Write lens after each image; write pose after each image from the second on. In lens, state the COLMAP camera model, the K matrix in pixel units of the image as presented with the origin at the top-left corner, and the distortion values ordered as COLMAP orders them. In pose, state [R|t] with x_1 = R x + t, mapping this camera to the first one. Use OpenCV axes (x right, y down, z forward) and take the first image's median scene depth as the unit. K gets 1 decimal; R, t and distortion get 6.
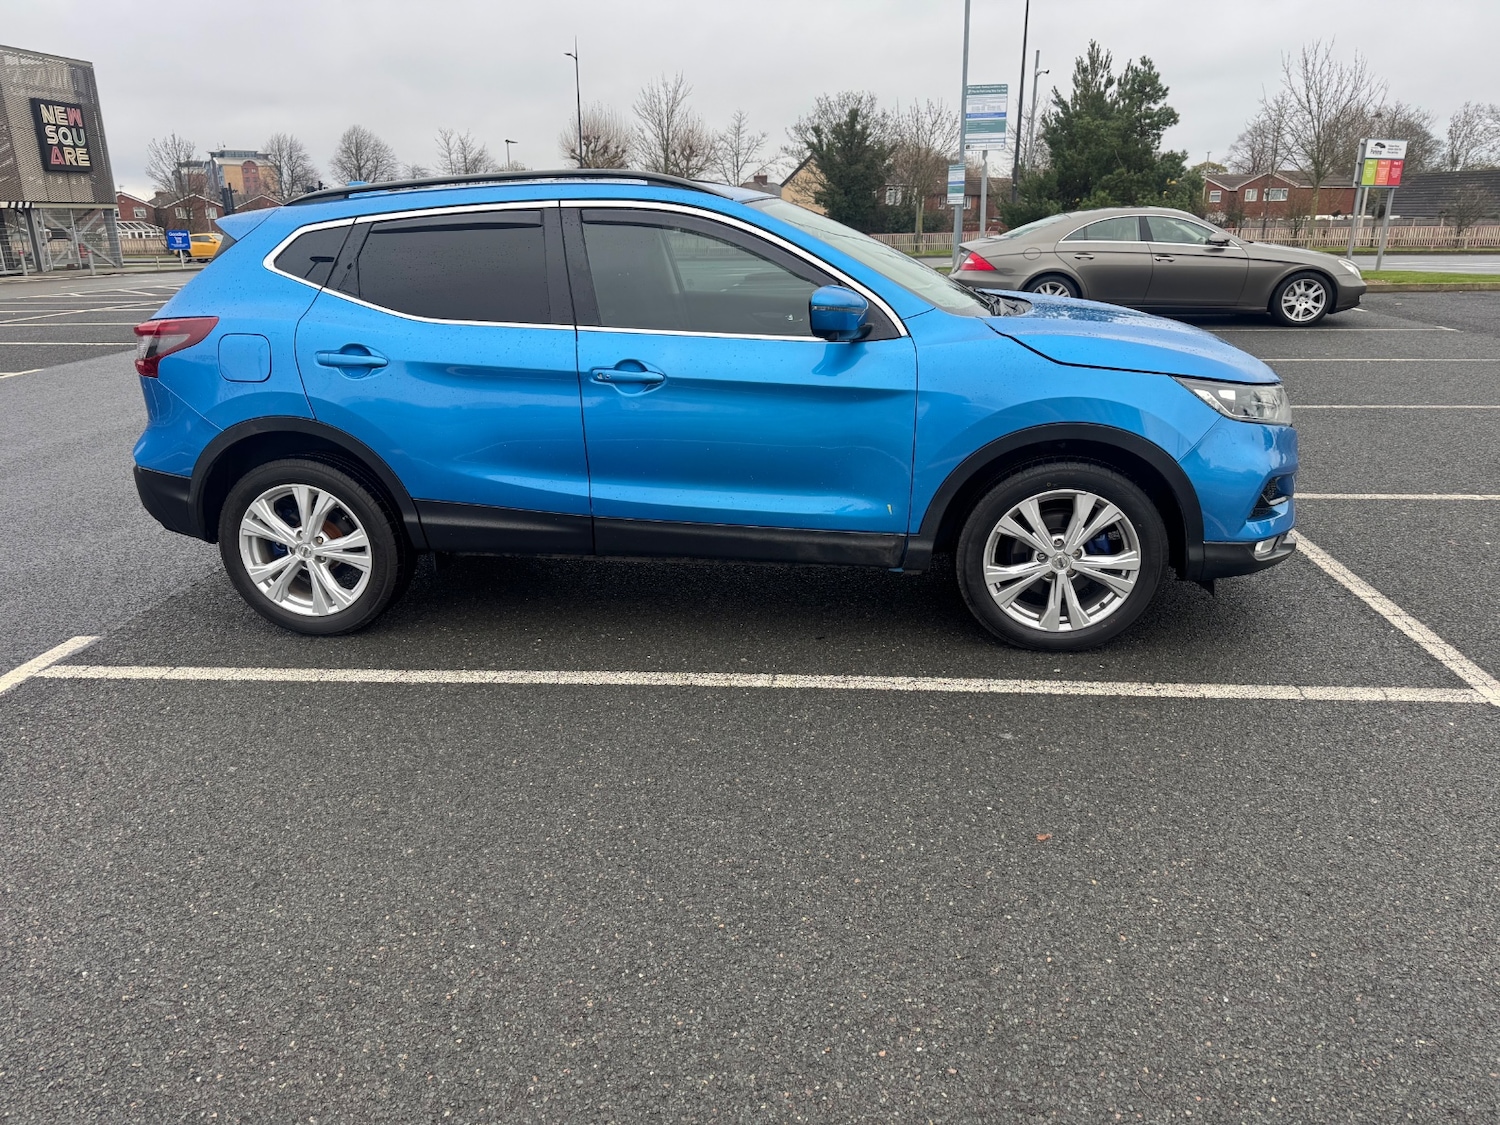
lens RADIAL K [[1061.4, 0, 744.6], [0, 1061.4, 558.0], [0, 0, 1]] dist [0.032449, -0.031990]
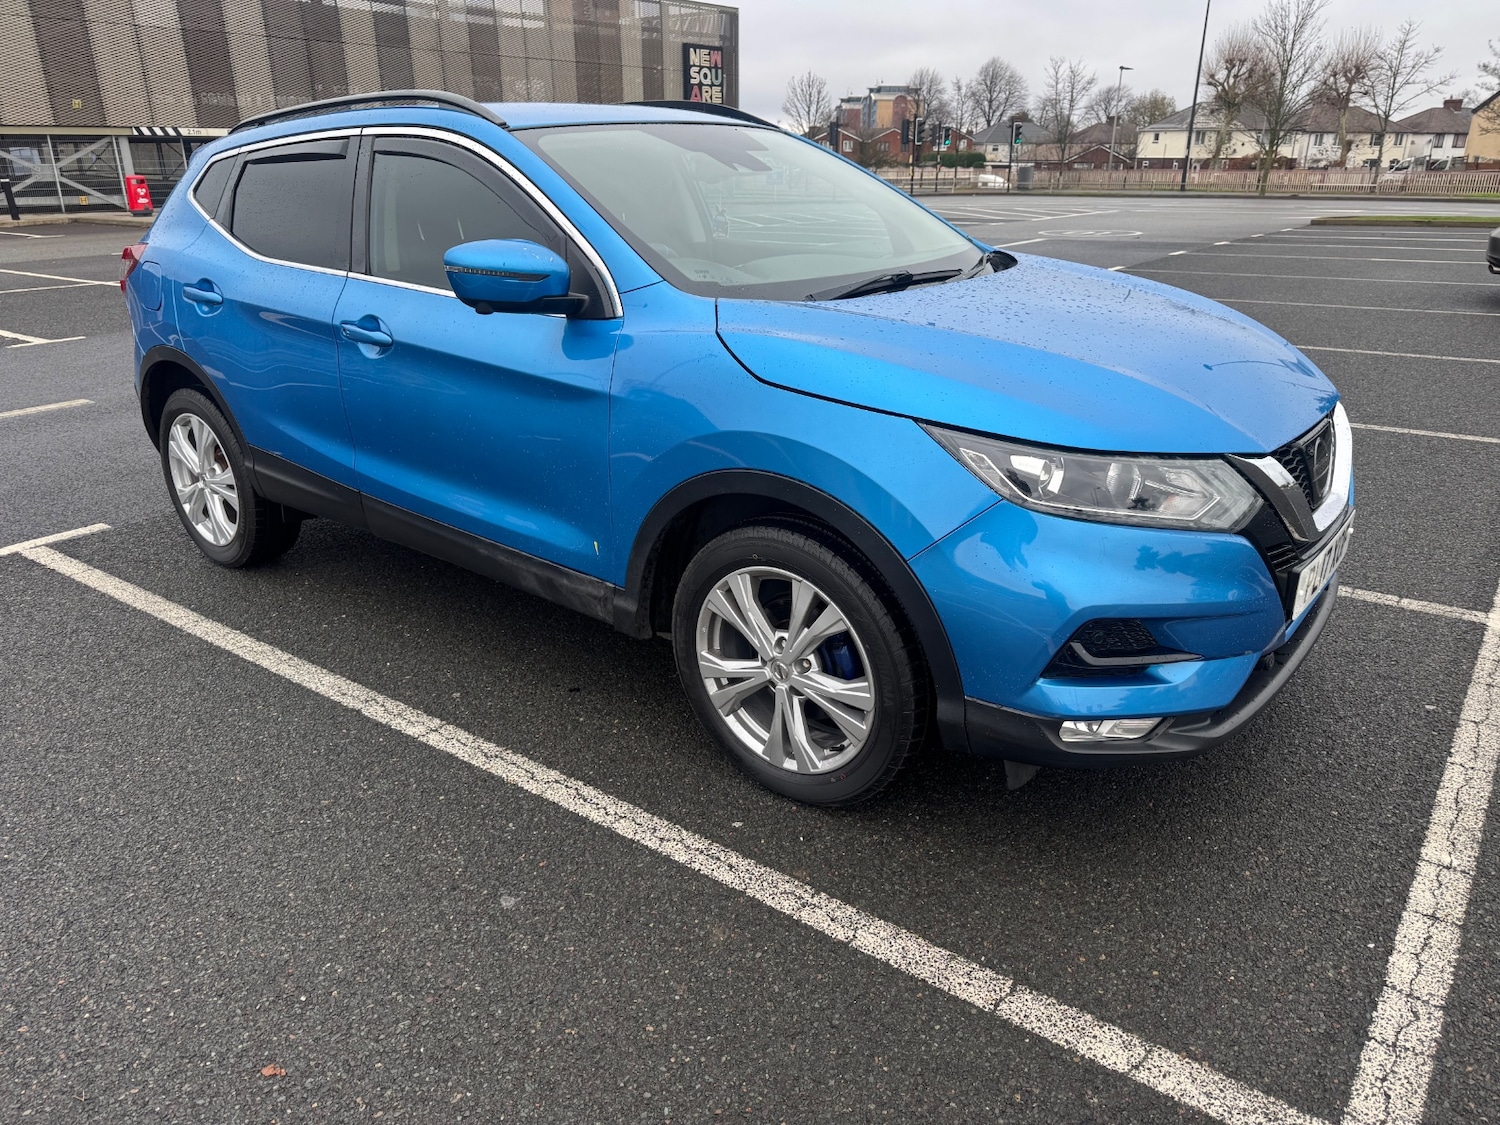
lens RADIAL K [[1061.4, 0, 757.6], [0, 1061.4, 553.4], [0, 0, 1]] dist [0.032449, -0.031990]
pose [[0.857649, 0.187818, -0.478710, 0.555442], [-0.162688, 0.982200, 0.093889, -0.122552], [0.487823, -0.002643, 0.872939, 0.377474]]
